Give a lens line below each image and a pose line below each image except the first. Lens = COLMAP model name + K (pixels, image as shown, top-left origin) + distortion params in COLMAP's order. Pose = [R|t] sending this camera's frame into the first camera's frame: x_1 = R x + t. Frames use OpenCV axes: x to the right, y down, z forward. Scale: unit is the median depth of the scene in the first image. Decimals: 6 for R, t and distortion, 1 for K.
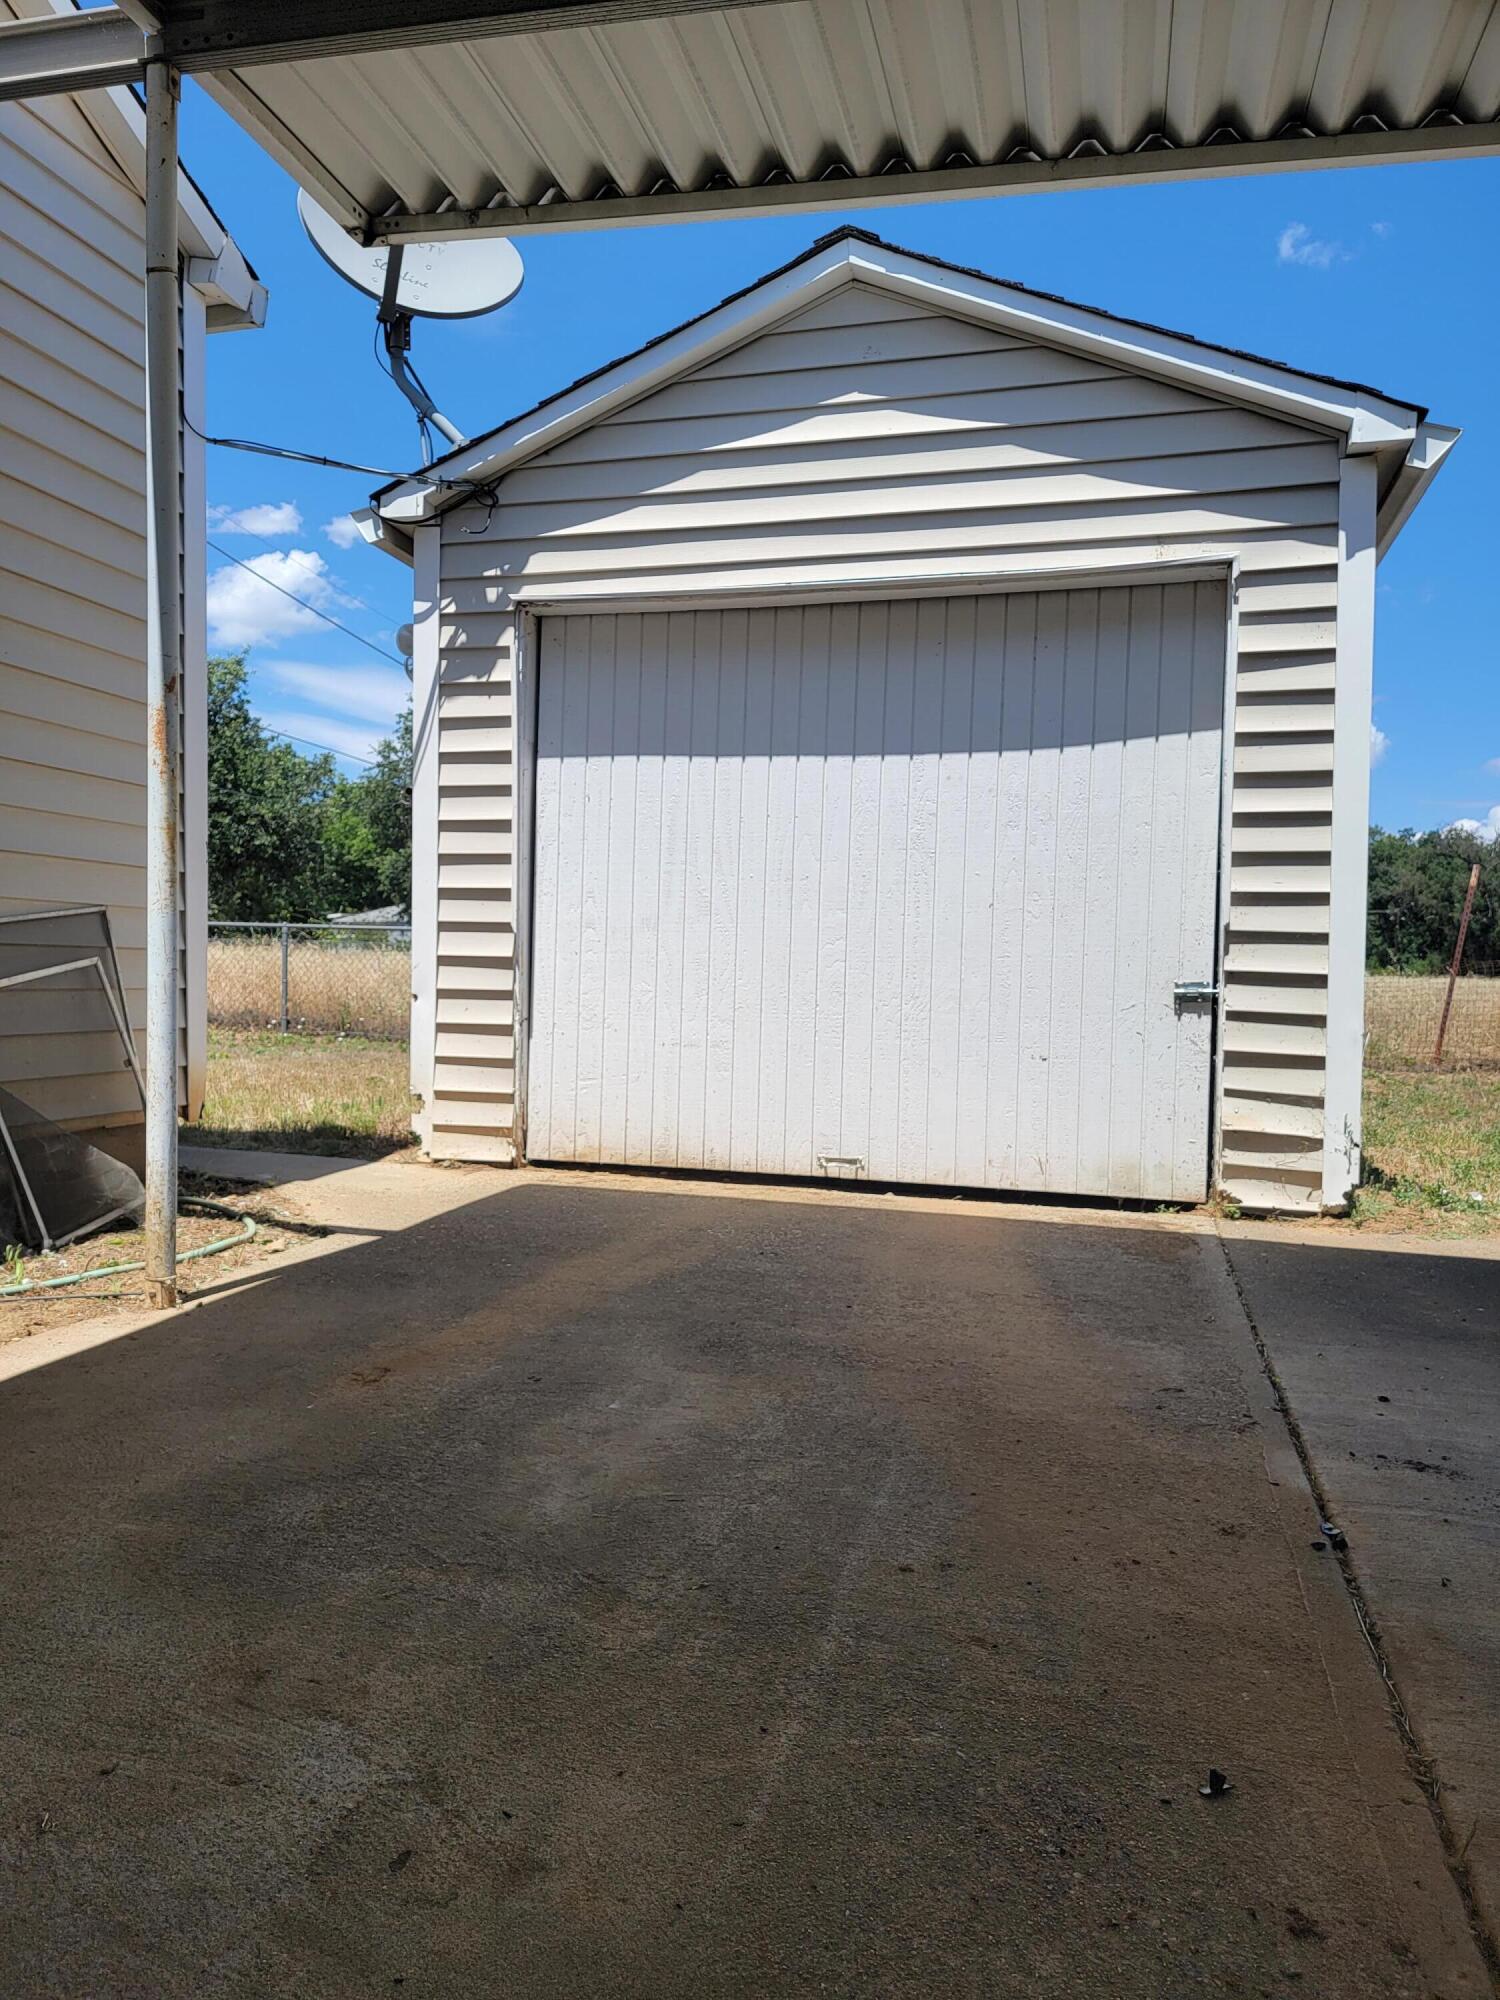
lens RADIAL K [[1402.2, 0, 741.5], [0, 1402.2, 1001.3], [0, 0, 1]] dist [0.067028, -0.022669]
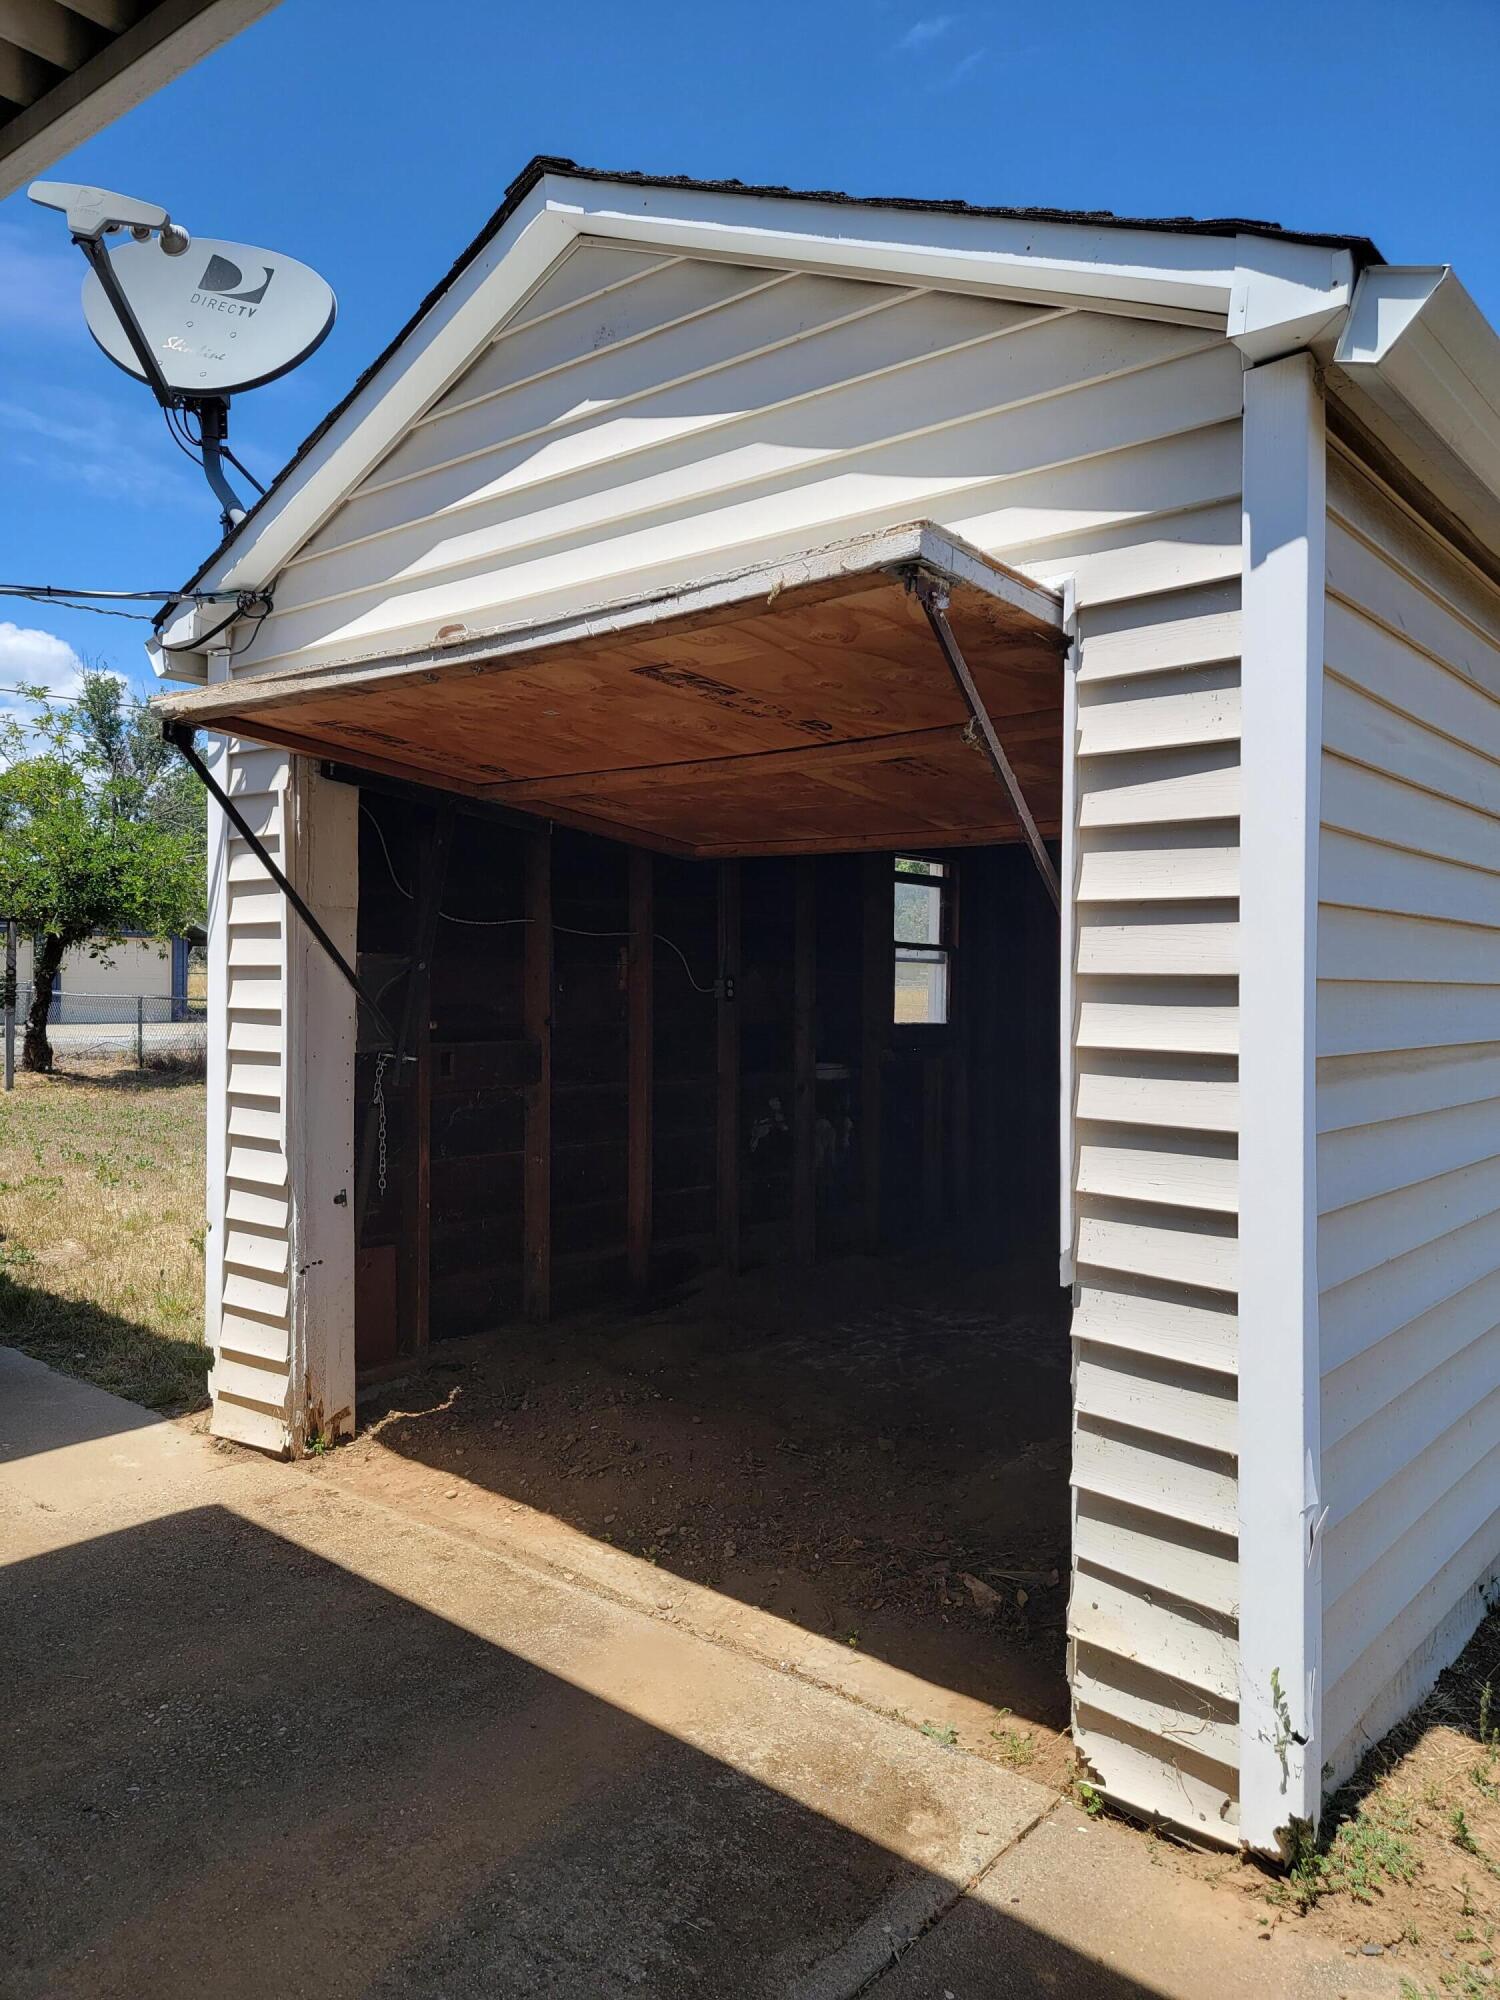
lens RADIAL K [[1402.2, 0, 755.3], [0, 1402.2, 998.5], [0, 0, 1]] dist [0.067028, -0.022669]
pose [[0.909878, -0.001389, -0.414873, 0.462085], [-0.009596, 0.999656, -0.024393, -0.137890], [0.414765, 0.026175, 0.909552, 0.457777]]
